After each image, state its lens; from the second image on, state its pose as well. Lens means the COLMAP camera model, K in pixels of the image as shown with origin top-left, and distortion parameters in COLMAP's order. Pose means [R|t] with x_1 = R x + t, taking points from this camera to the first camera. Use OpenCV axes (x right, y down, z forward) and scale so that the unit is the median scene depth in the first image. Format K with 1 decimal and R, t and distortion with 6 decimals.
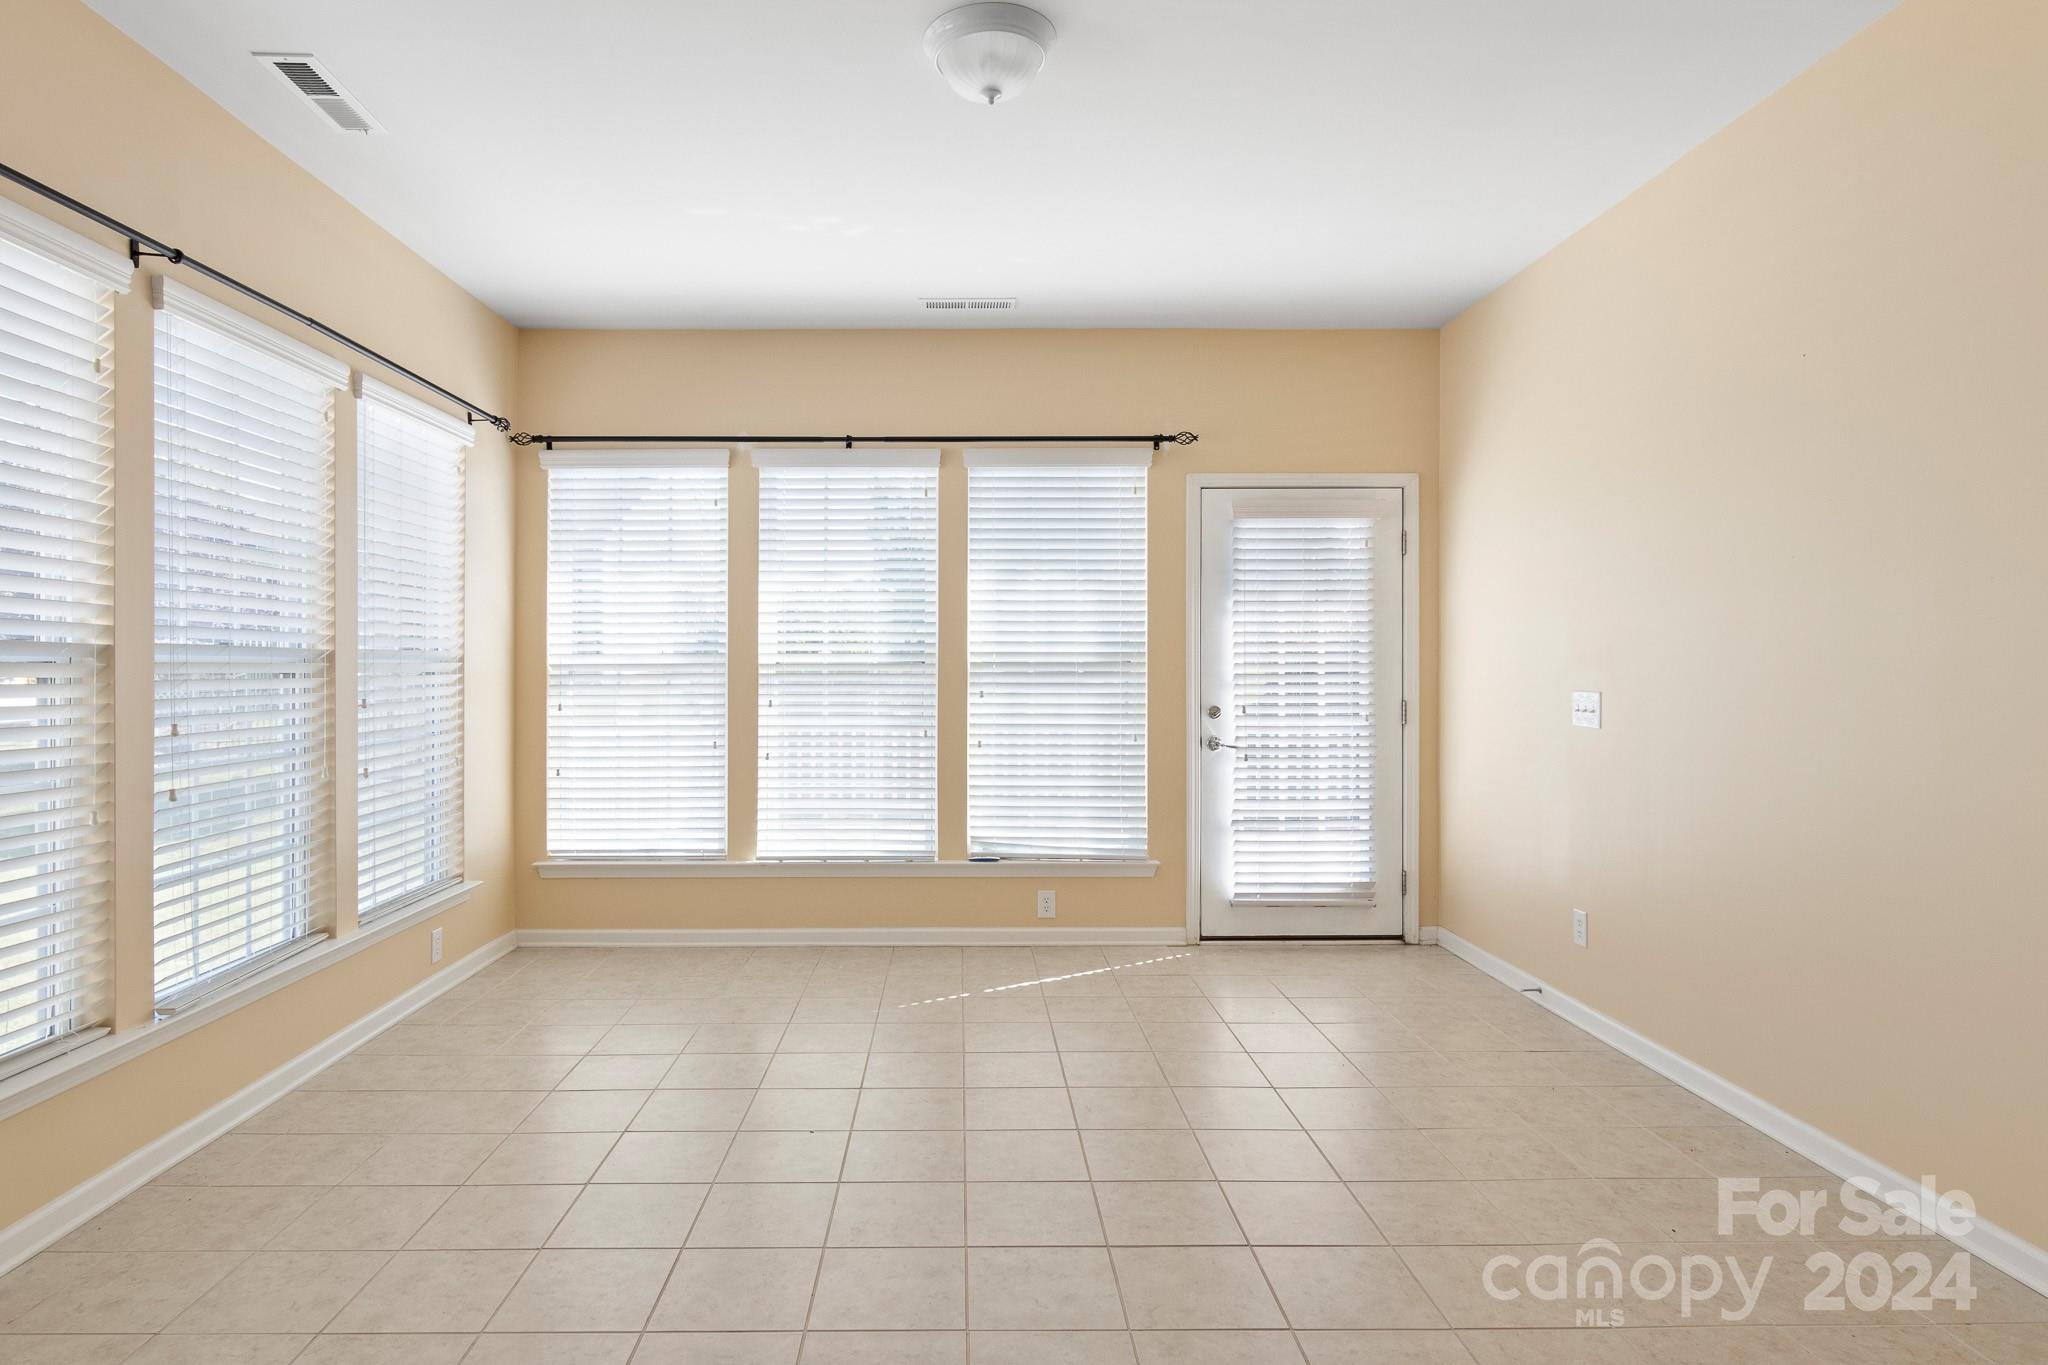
lens RADIAL K [[1151.4, 0, 1027.4], [0, 1151.4, 673.7], [0, 0, 1]] dist [-0.002709, 0.000760]
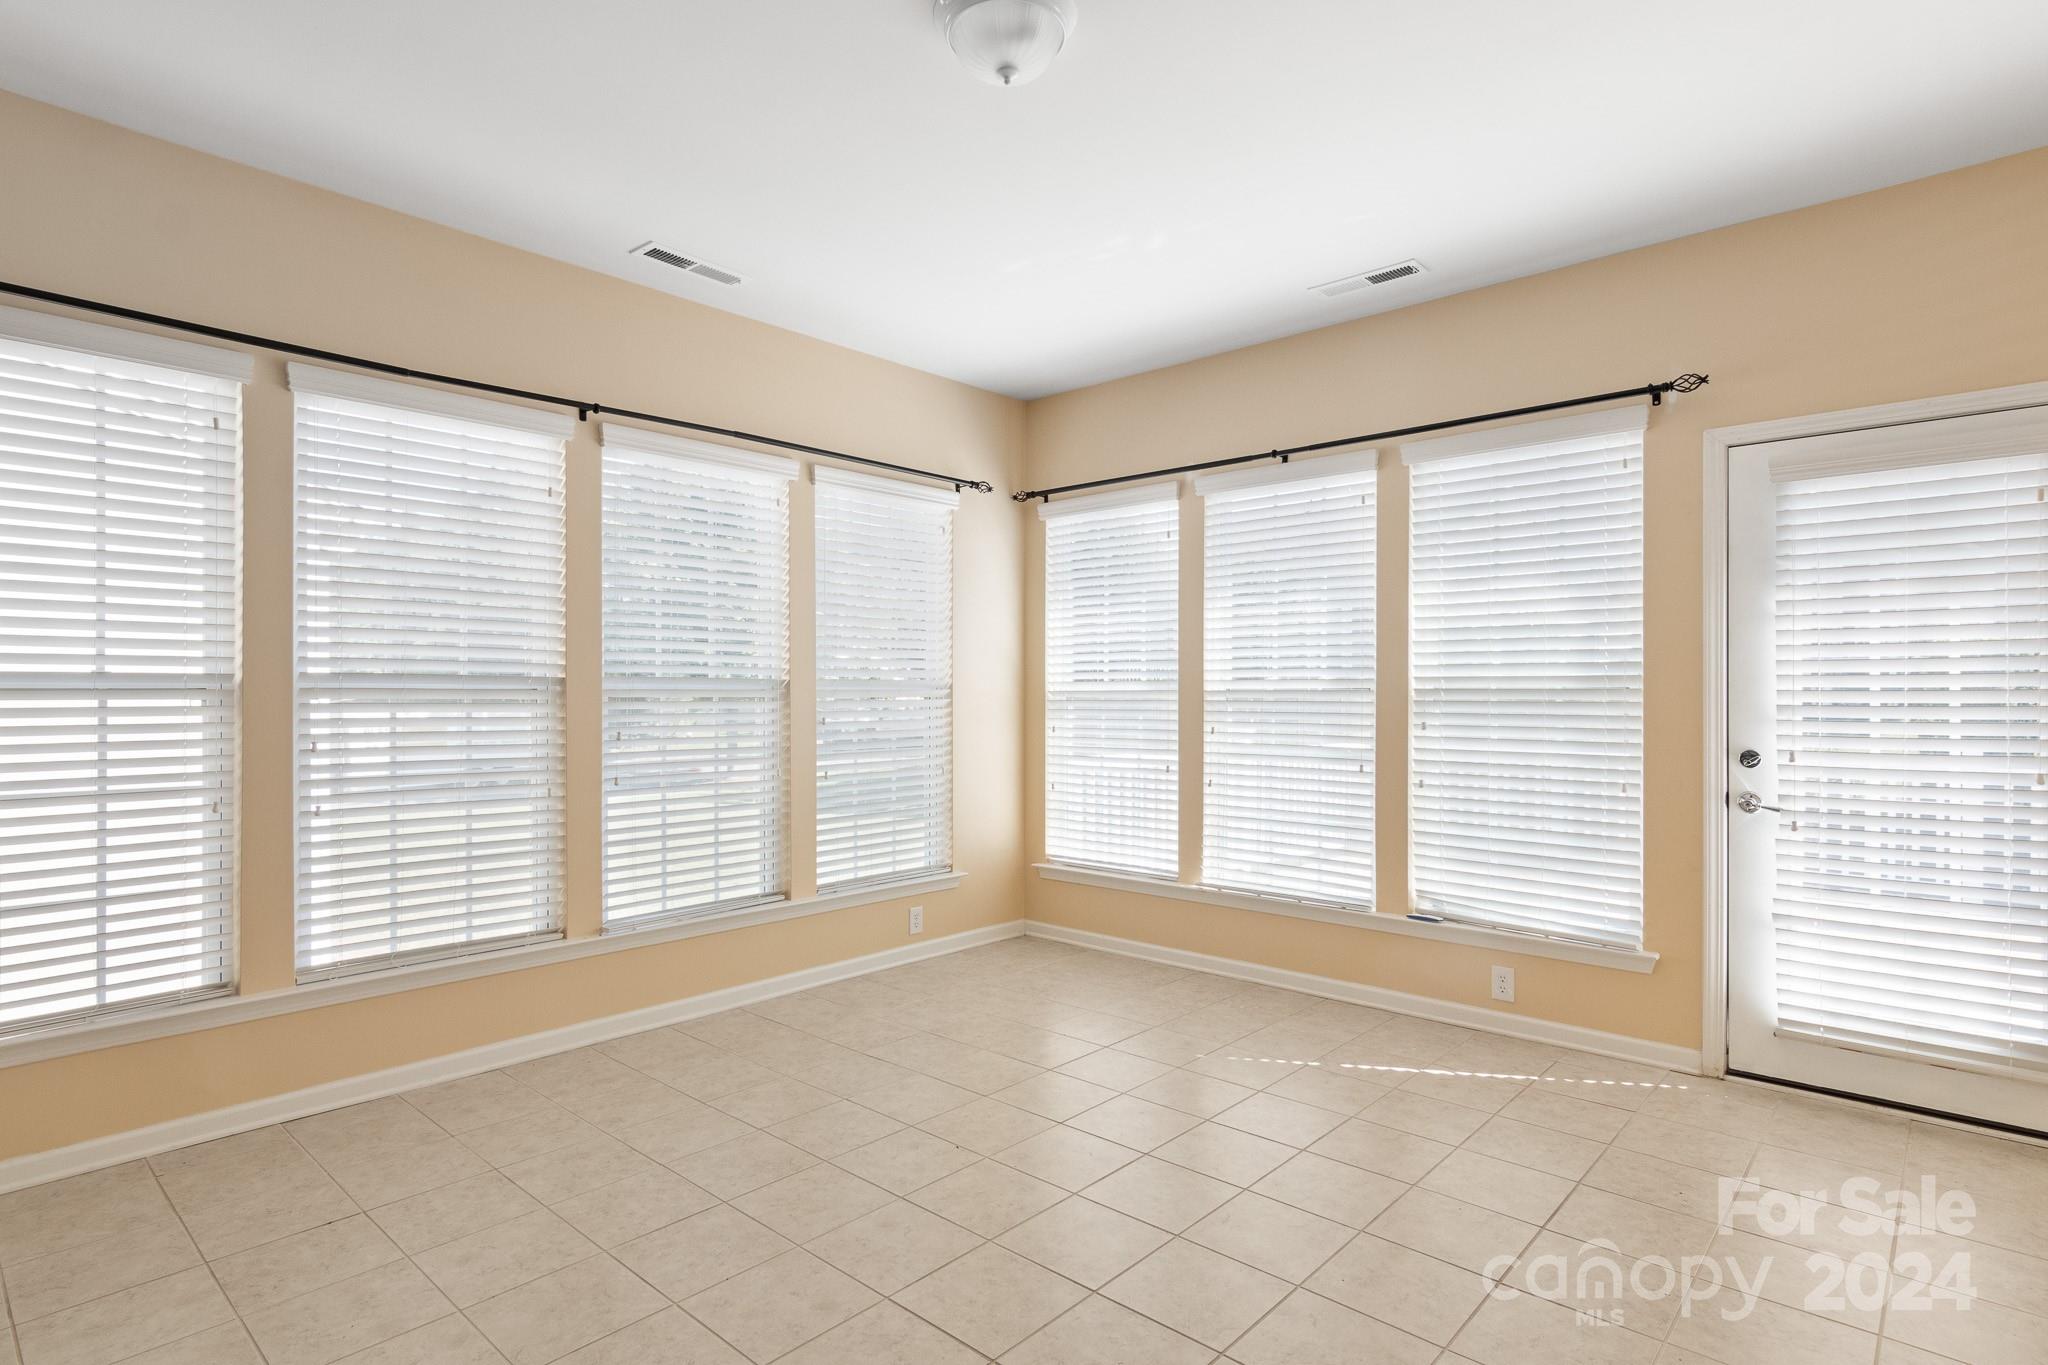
lens RADIAL K [[1083.4, 0, 967.3], [0, 1083.4, 701.8], [0, 0, 1]] dist [-0.002676, -0.000013]
pose [[0.716420, 0.007471, -0.697630, 0.280735], [-0.006566, 0.999971, 0.003965, -0.001368], [0.697639, 0.001740, 0.716448, 0.180744]]
